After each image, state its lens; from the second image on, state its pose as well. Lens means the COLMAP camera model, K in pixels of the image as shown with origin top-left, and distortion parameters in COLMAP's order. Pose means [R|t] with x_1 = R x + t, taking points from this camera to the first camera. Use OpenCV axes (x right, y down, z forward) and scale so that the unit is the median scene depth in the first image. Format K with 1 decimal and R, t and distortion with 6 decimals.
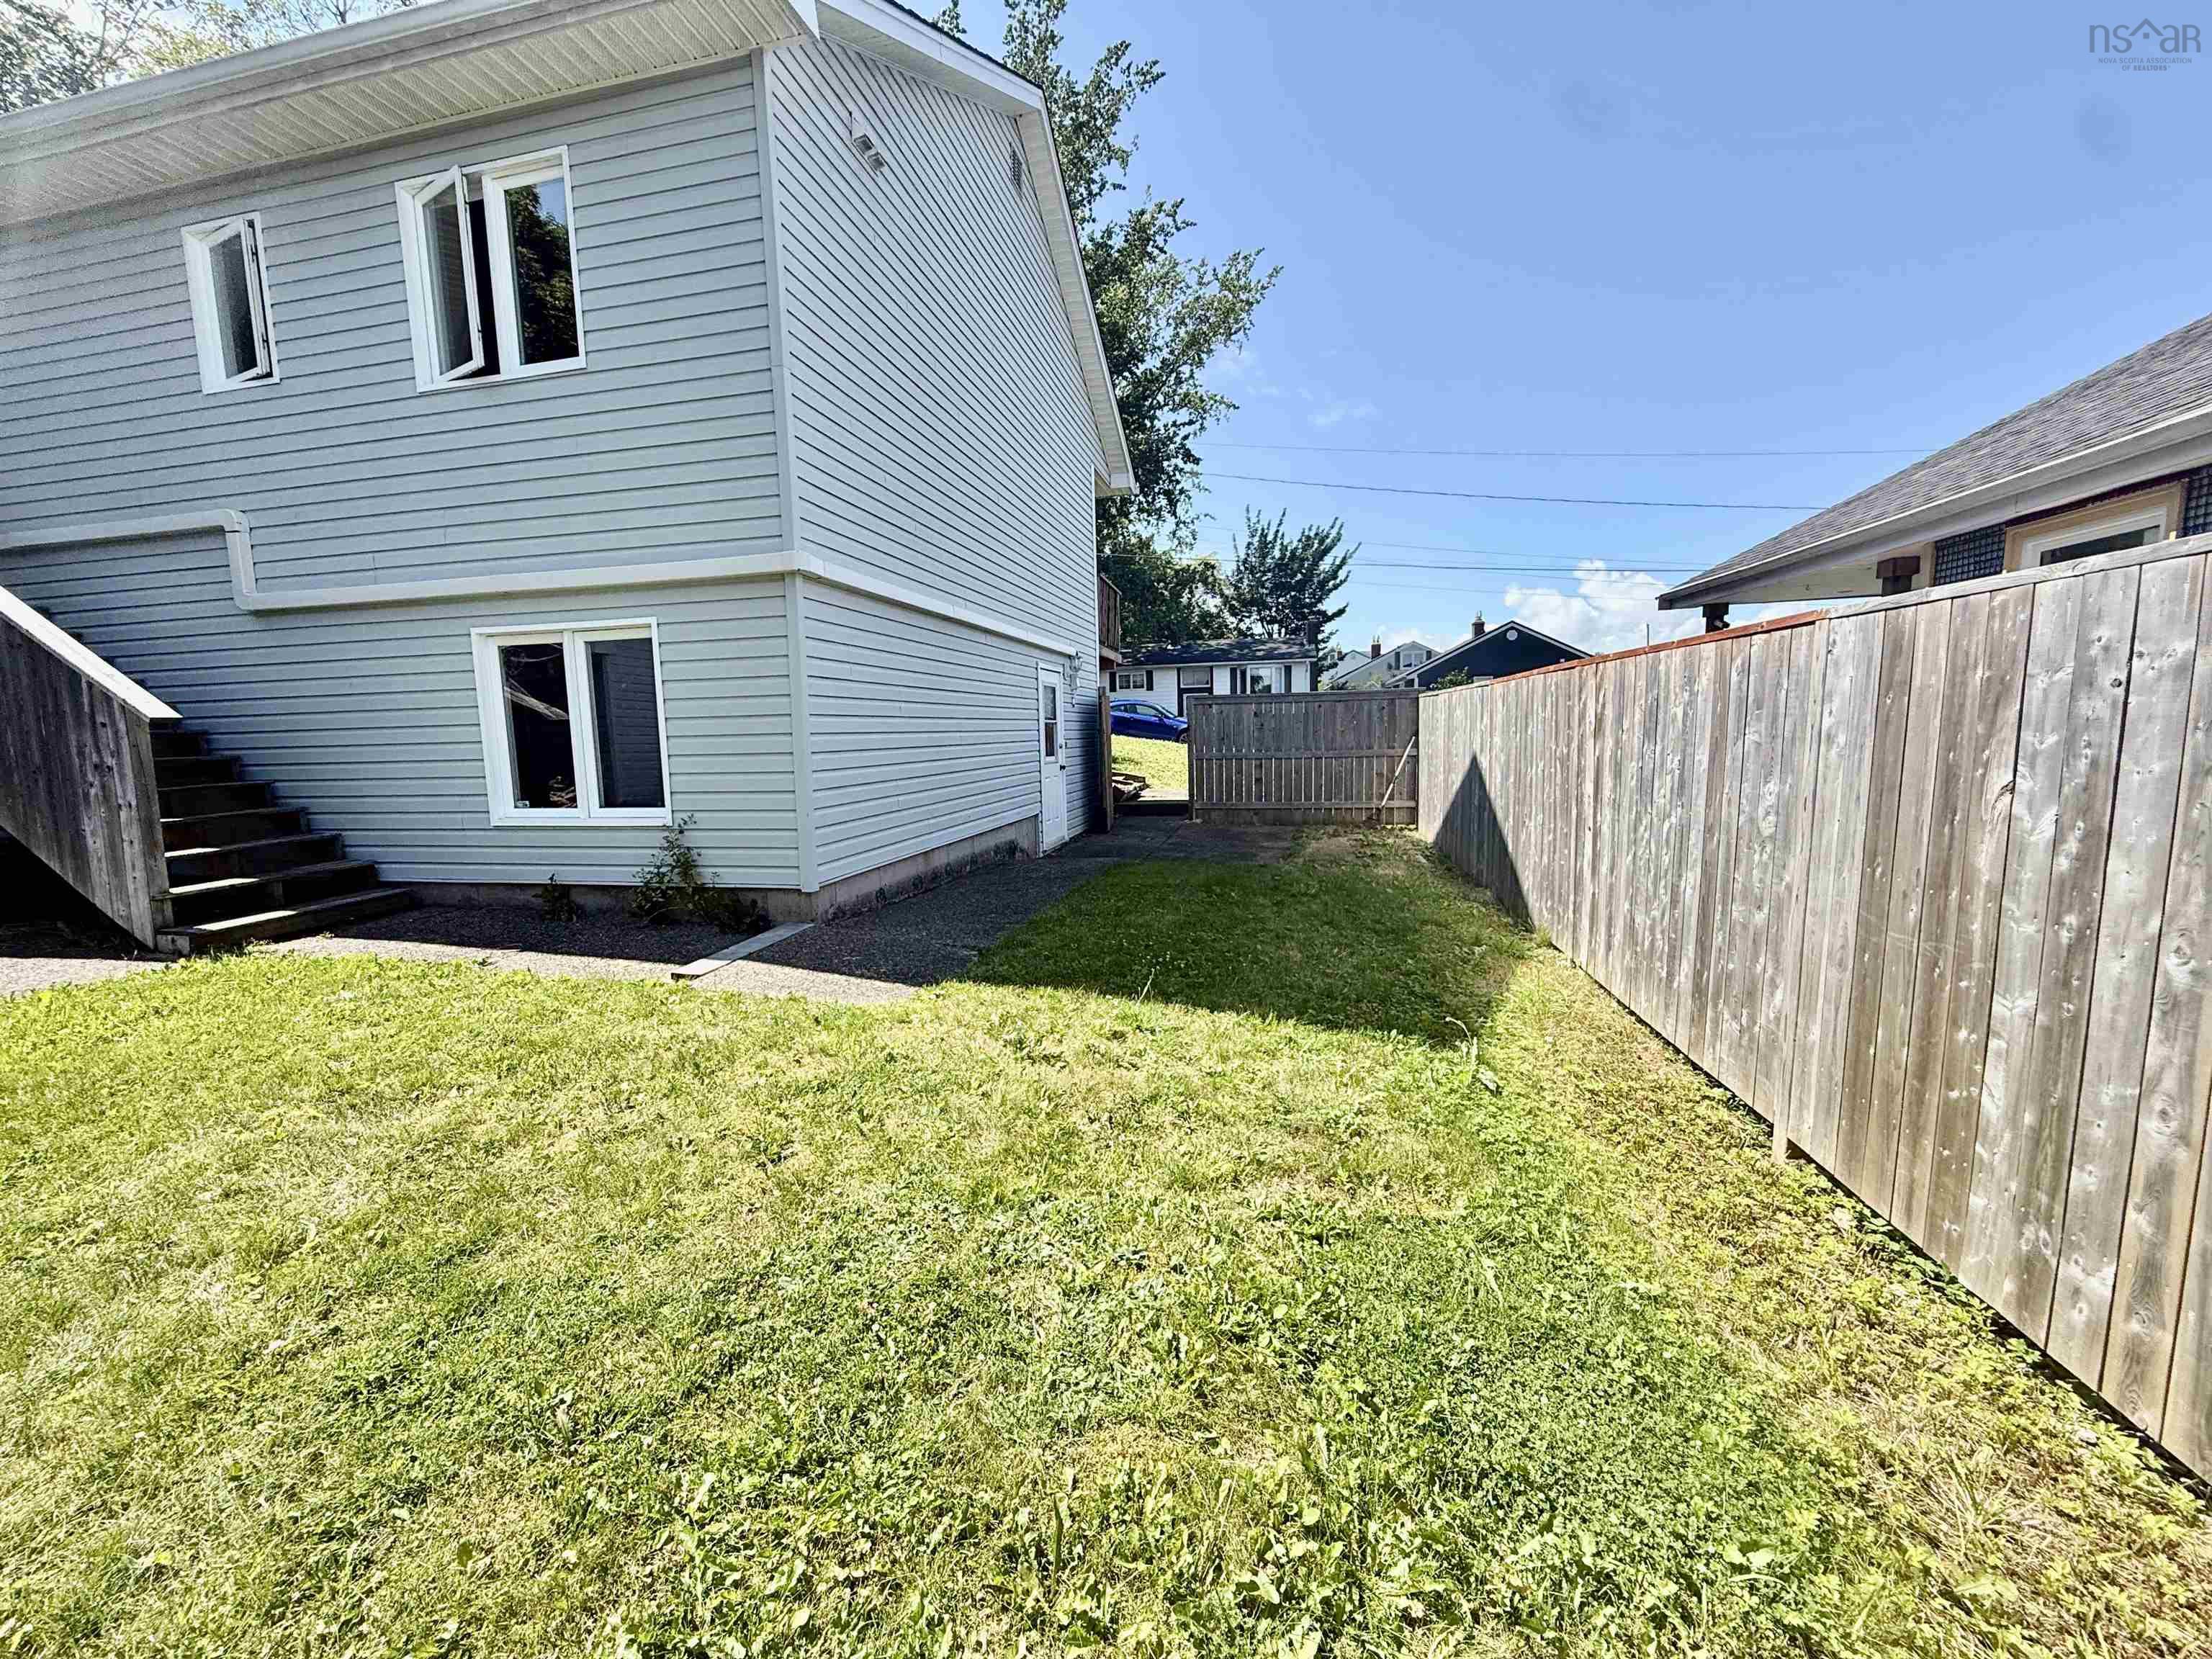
lens RADIAL K [[878.3, 0, 1098.6], [0, 878.3, 829.0], [0, 0, 1]] dist [-0.000008, 0.000121]
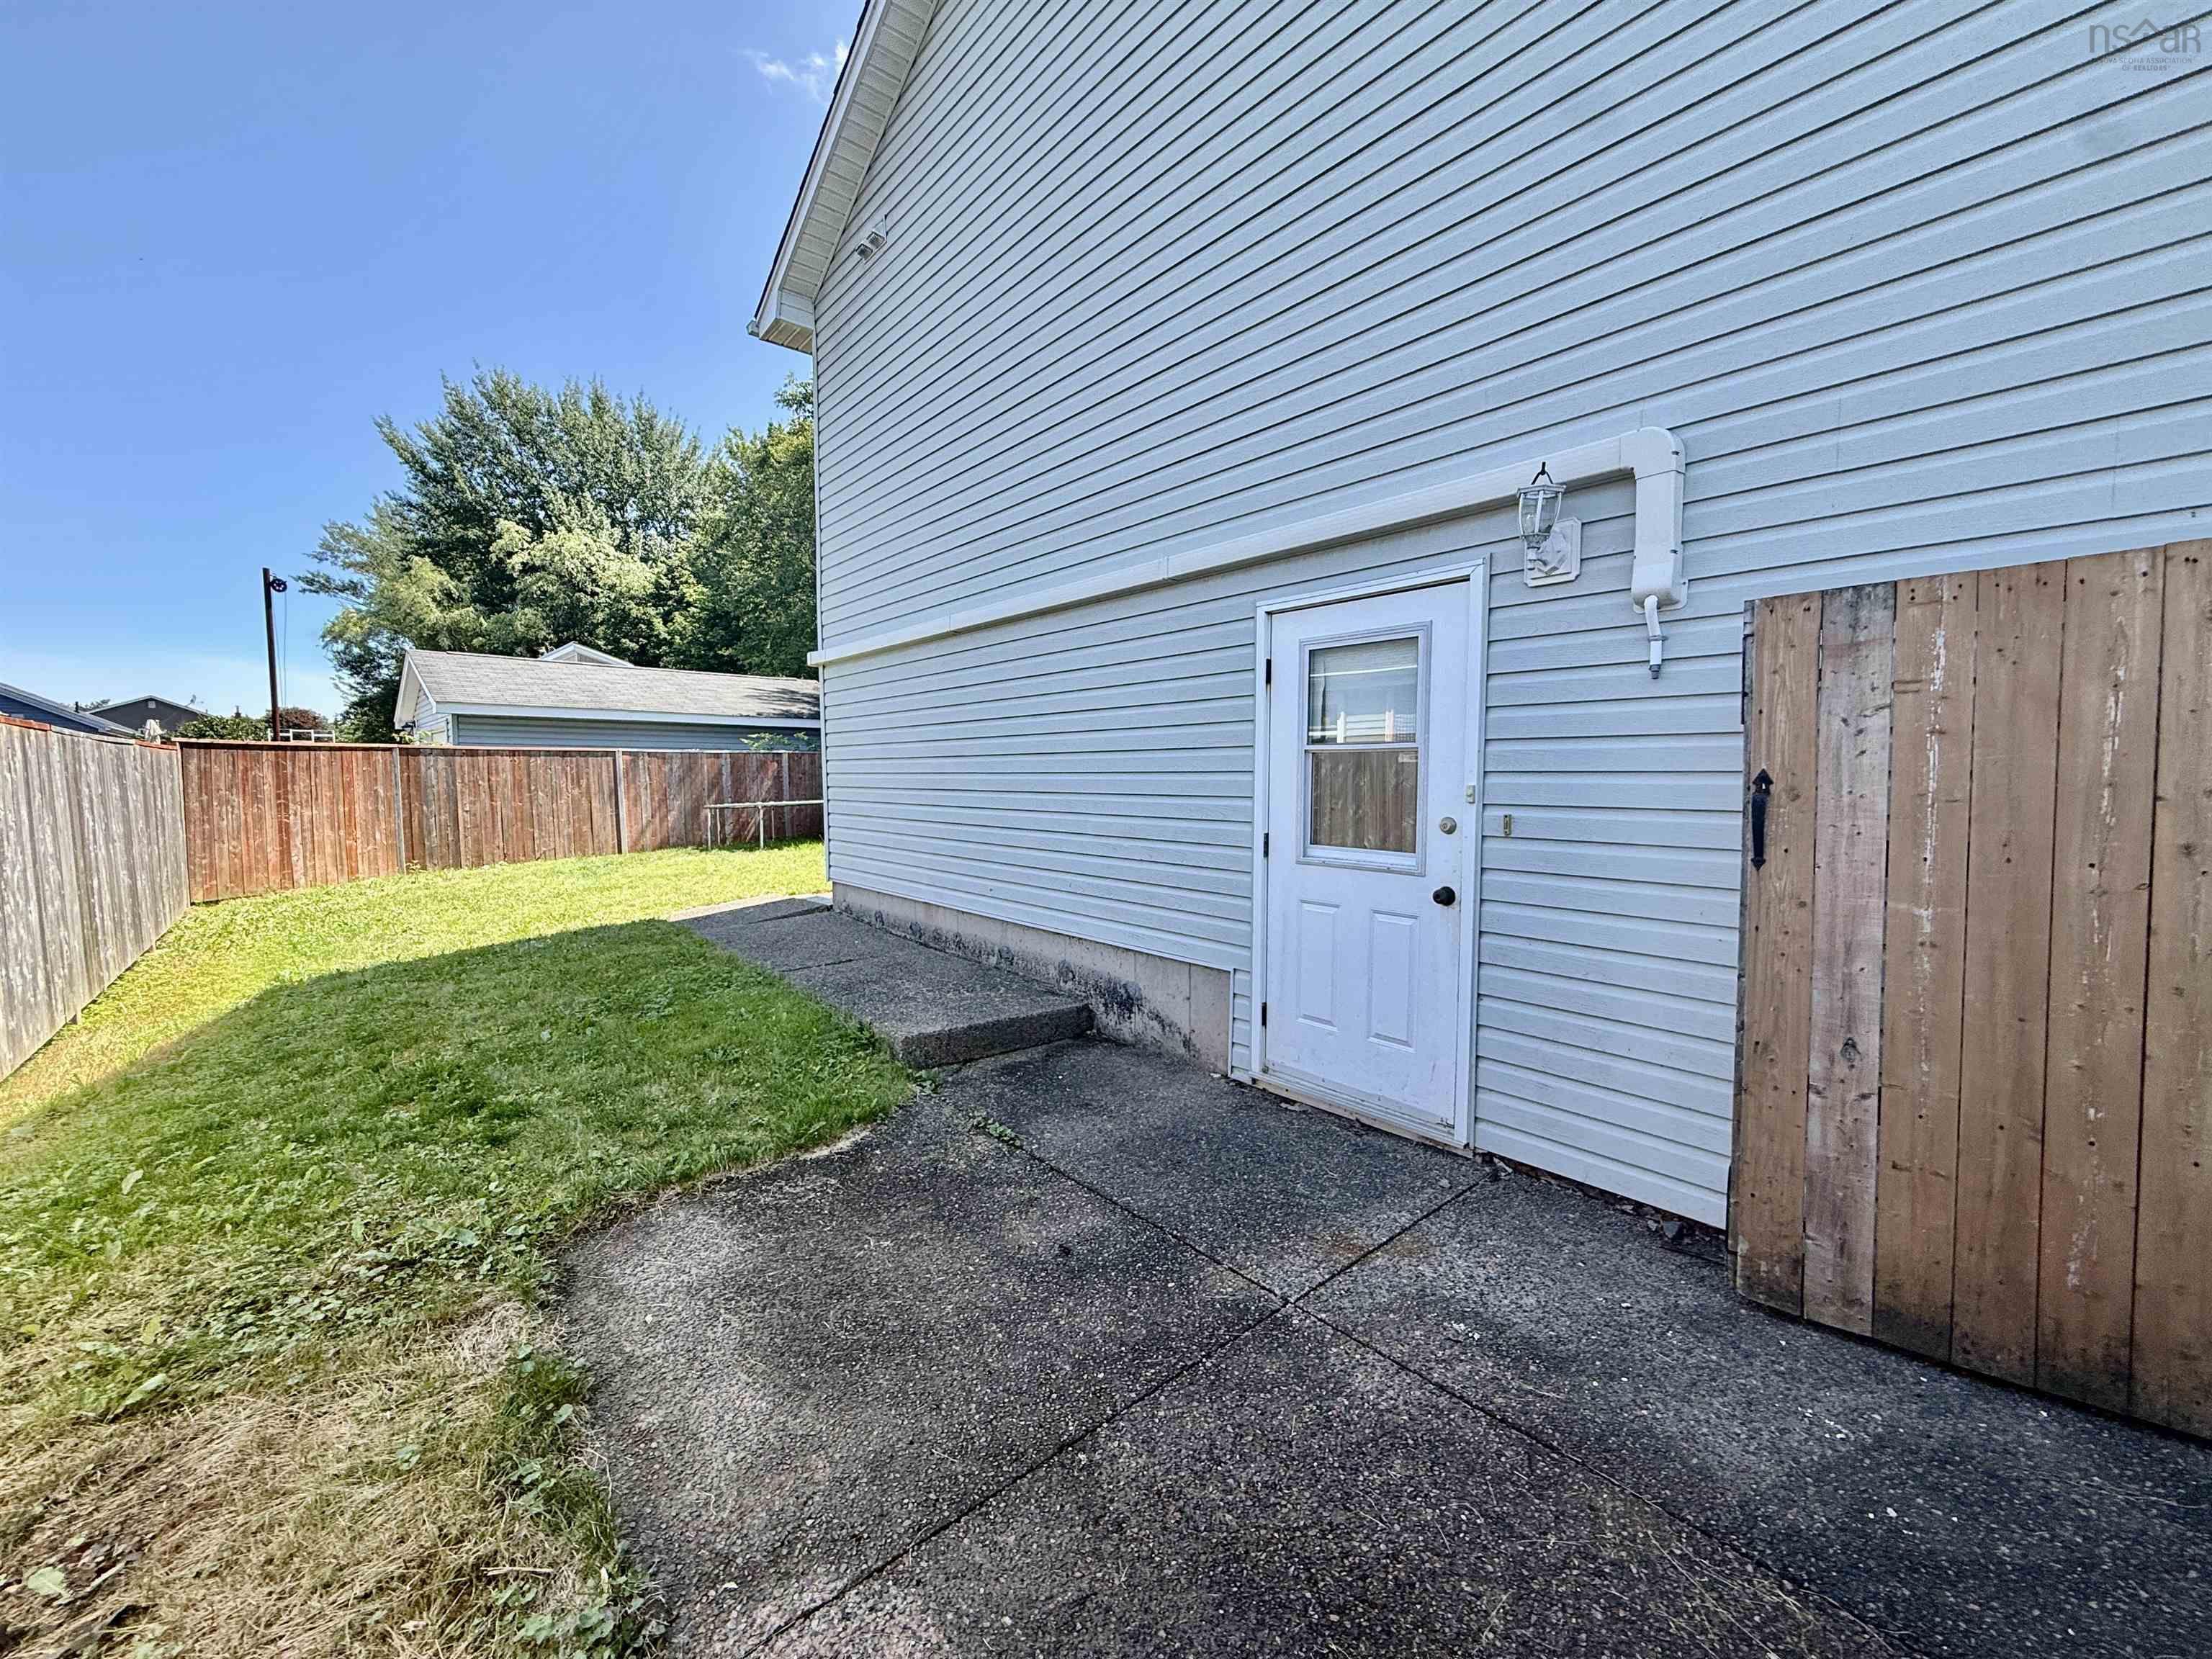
lens RADIAL K [[878.3, 0, 1098.6], [0, 878.3, 829.0], [0, 0, 1]] dist [-0.000008, 0.000121]
pose [[-0.604181, 0.078780, -0.792943, 0.332326], [-0.070719, 0.985873, 0.151831, -0.161570], [0.793703, 0.147809, -0.590075, 1.330810]]
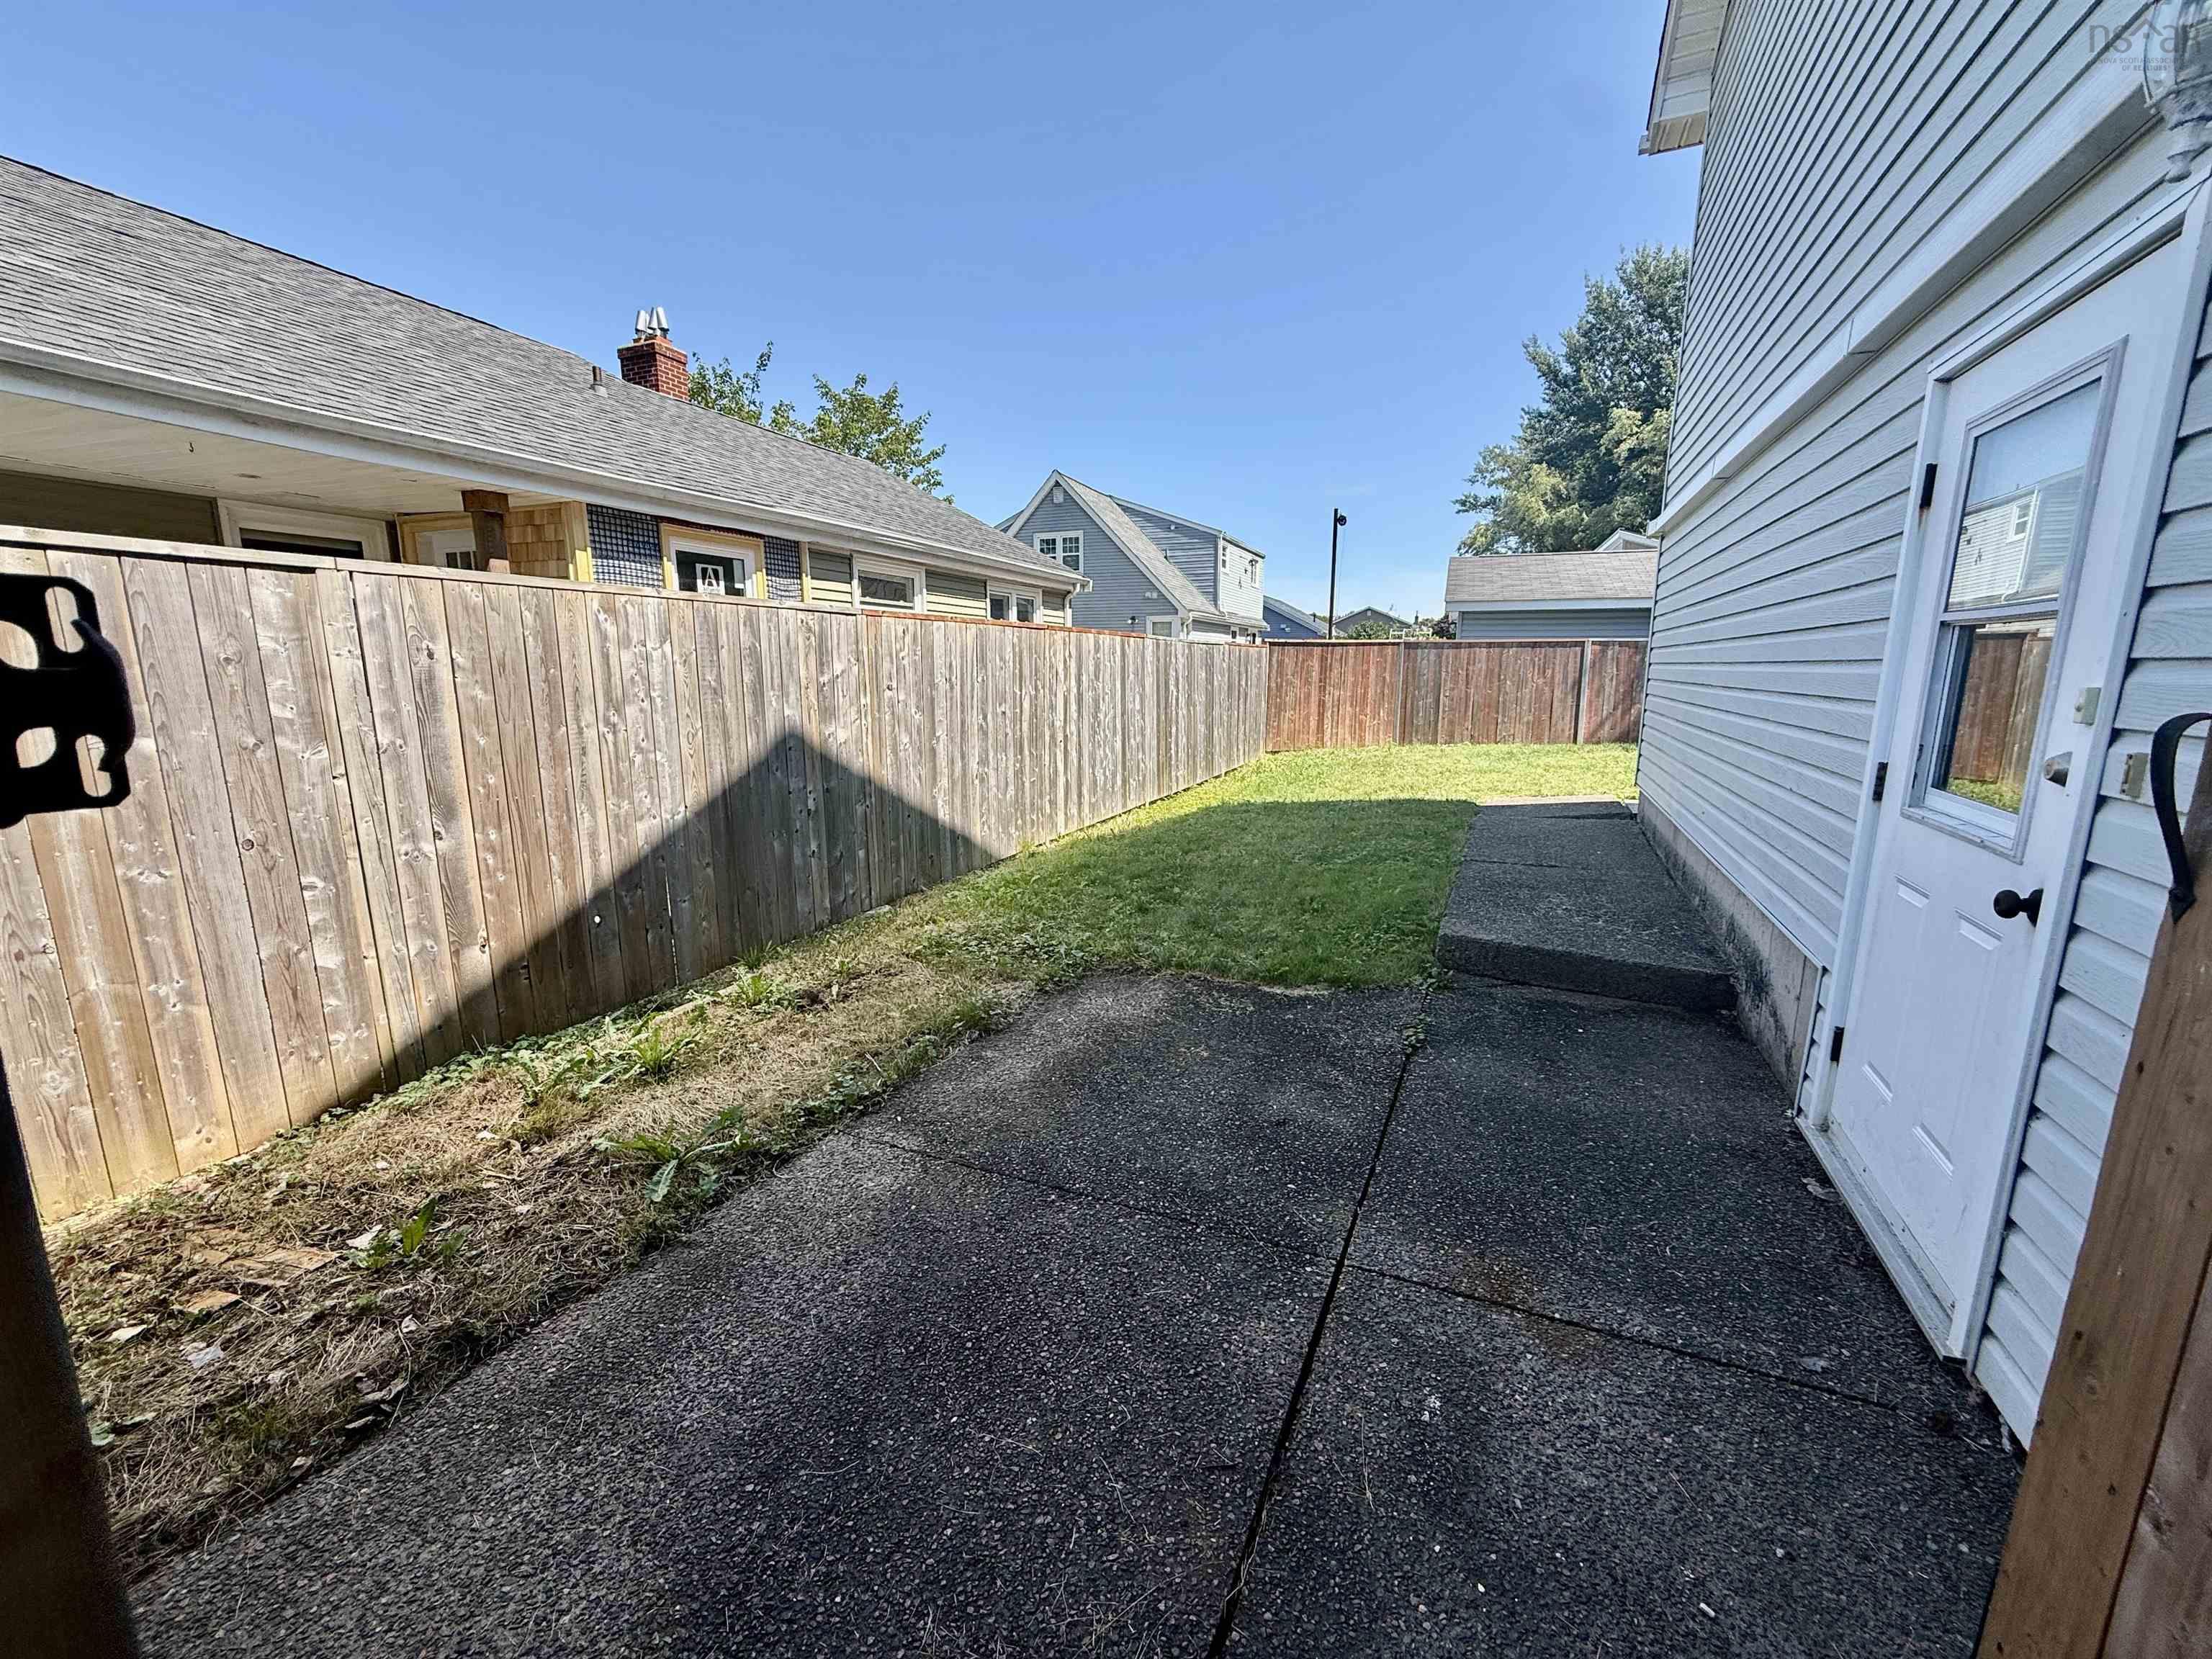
lens RADIAL K [[878.3, 0, 1098.6], [0, 878.3, 829.0], [0, 0, 1]] dist [-0.000008, 0.000121]
pose [[-0.977949, -0.011537, 0.208524, 0.108370], [0.049355, 0.957423, 0.284439, -0.167653], [-0.202927, 0.288459, -0.935741, 1.446526]]
